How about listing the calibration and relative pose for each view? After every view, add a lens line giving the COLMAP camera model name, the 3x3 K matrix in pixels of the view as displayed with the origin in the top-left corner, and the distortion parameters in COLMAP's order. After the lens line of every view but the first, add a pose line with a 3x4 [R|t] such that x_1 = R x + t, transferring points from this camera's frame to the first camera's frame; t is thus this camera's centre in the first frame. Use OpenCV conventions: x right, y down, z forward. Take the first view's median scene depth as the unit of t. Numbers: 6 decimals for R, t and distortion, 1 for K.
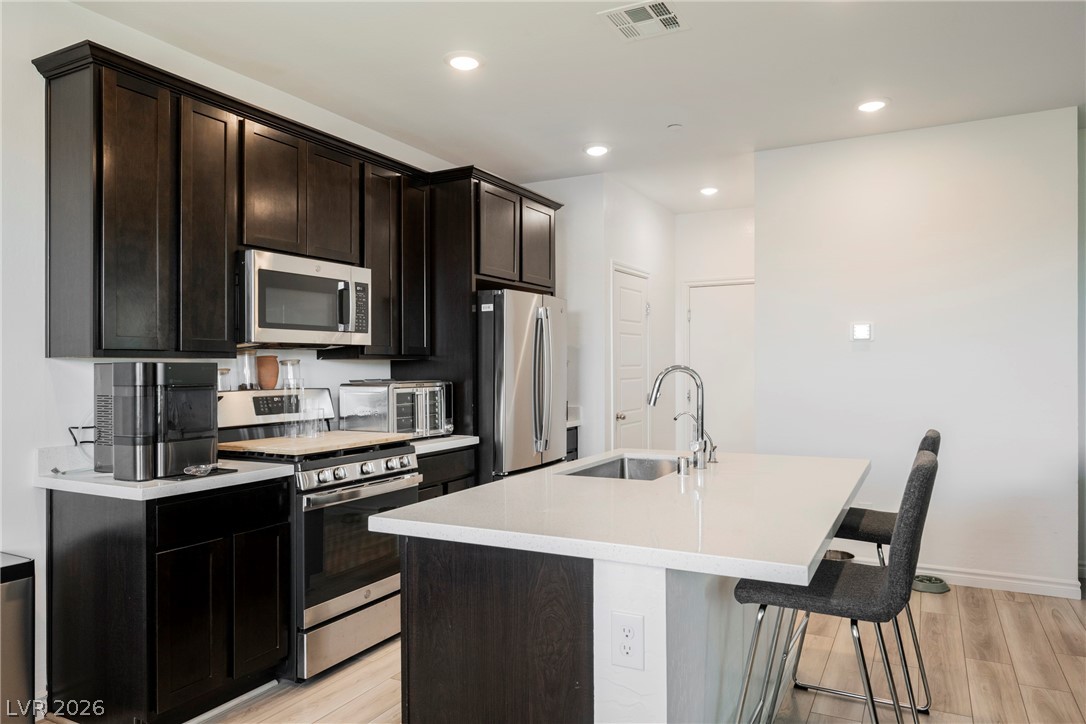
lens RADIAL K [[725.5, 0, 543.0], [0, 725.5, 362.0], [0, 0, 1]] dist [0.000668, -0.000378]
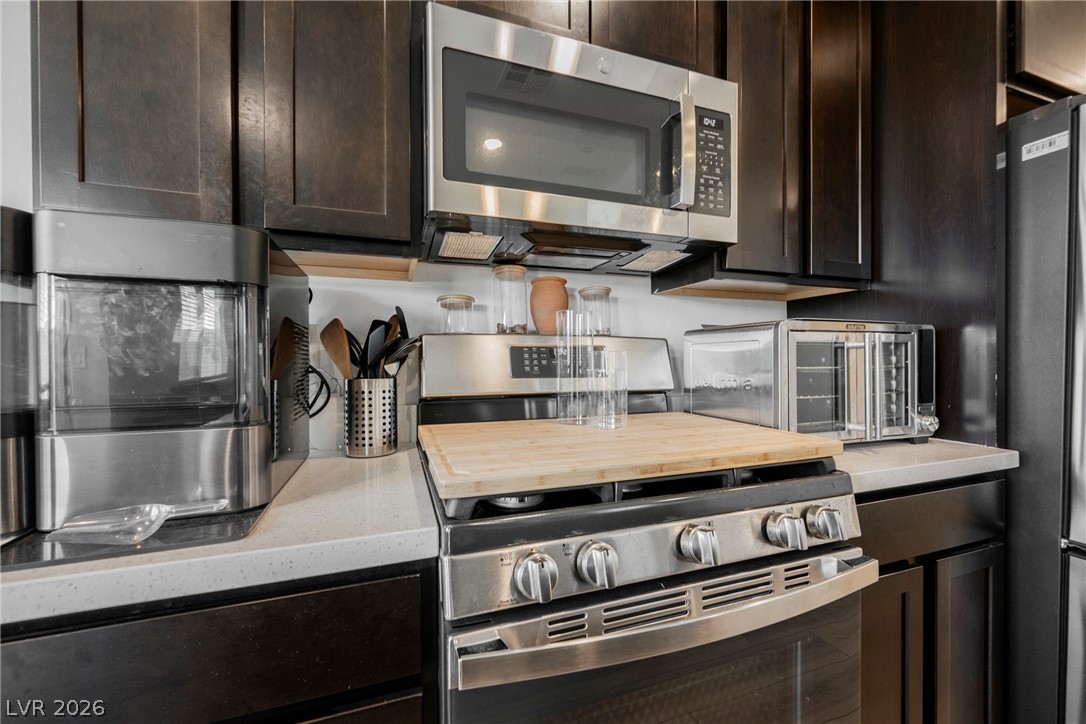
lens RADIAL K [[423.8, 0, 543.0], [0, 423.8, 362.0], [0, 0, 1]] dist [-0.000845, -0.000332]
pose [[0.736796, 0.008290, -0.676065, -0.144202], [0.005418, 0.999820, 0.018165, 0.051213], [0.676094, -0.017047, 0.736618, 0.720504]]
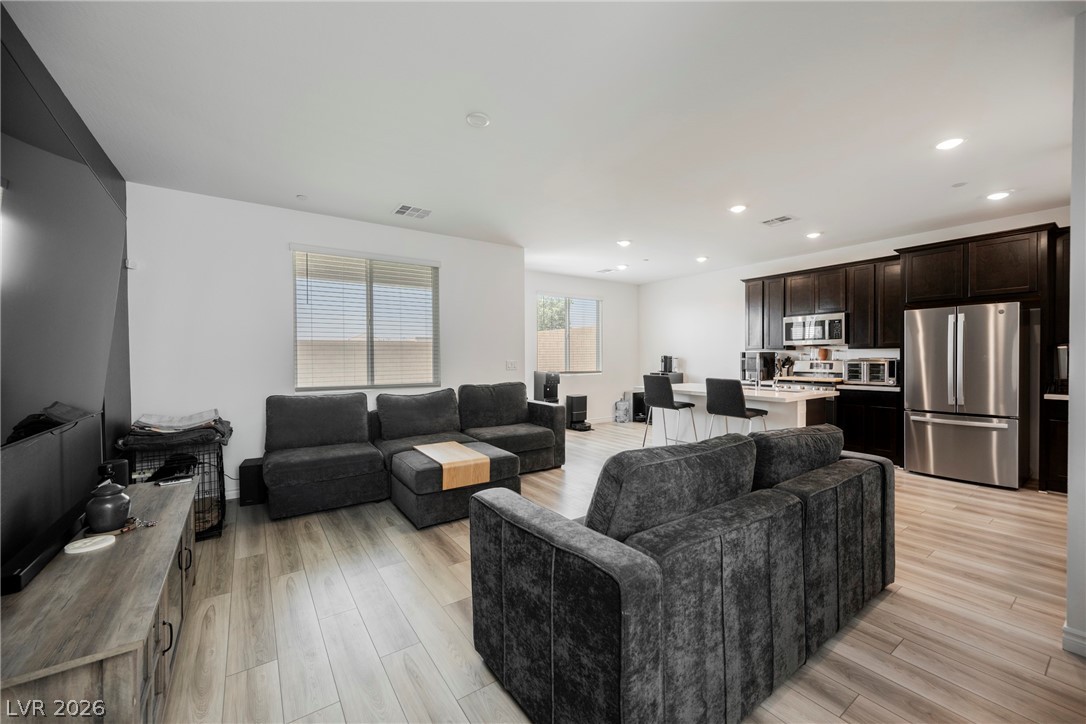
lens RADIAL K [[423.8, 0, 543.0], [0, 423.8, 362.0], [0, 0, 1]] dist [-0.000845, -0.000332]
pose [[-0.456656, 0.022353, -0.889362, 1.542393], [0.016679, 0.999724, 0.016563, -0.001936], [0.889487, -0.007270, -0.456903, 0.766186]]
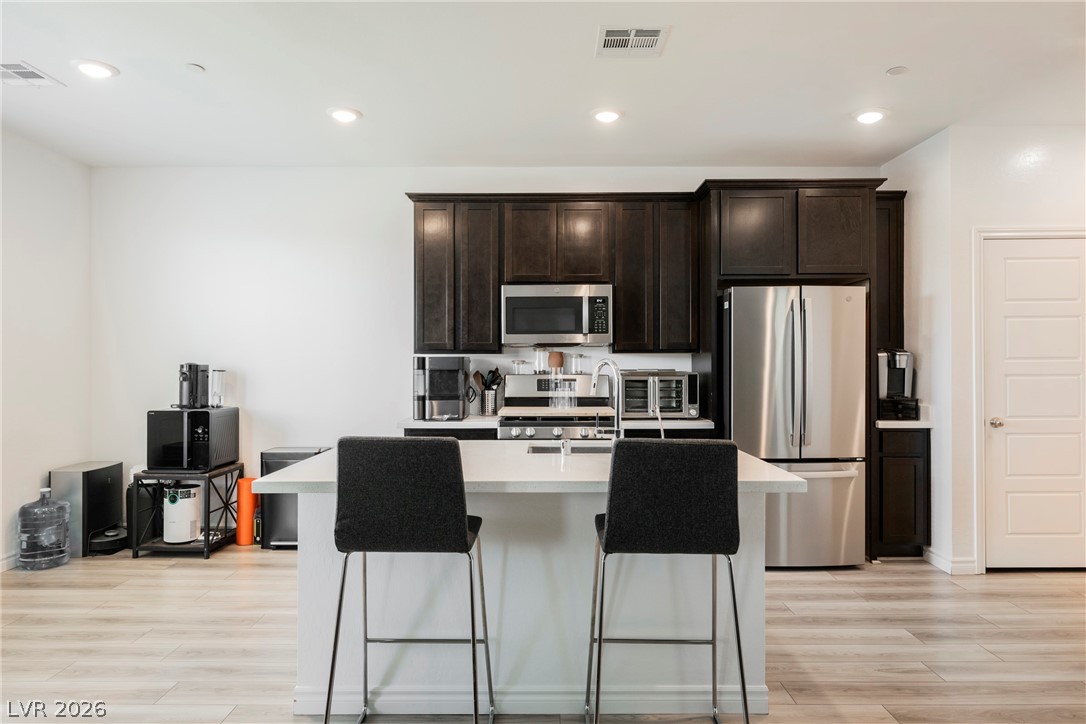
lens RADIAL K [[663.1, 0, 543.0], [0, 663.1, 362.0], [0, 0, 1]] dist [0.001313, 0.001389]
pose [[0.463360, 0.005443, -0.886154, 0.783452], [0.005026, 0.999949, 0.008769, 0.000308], [0.886156, -0.008517, 0.463309, 0.343096]]
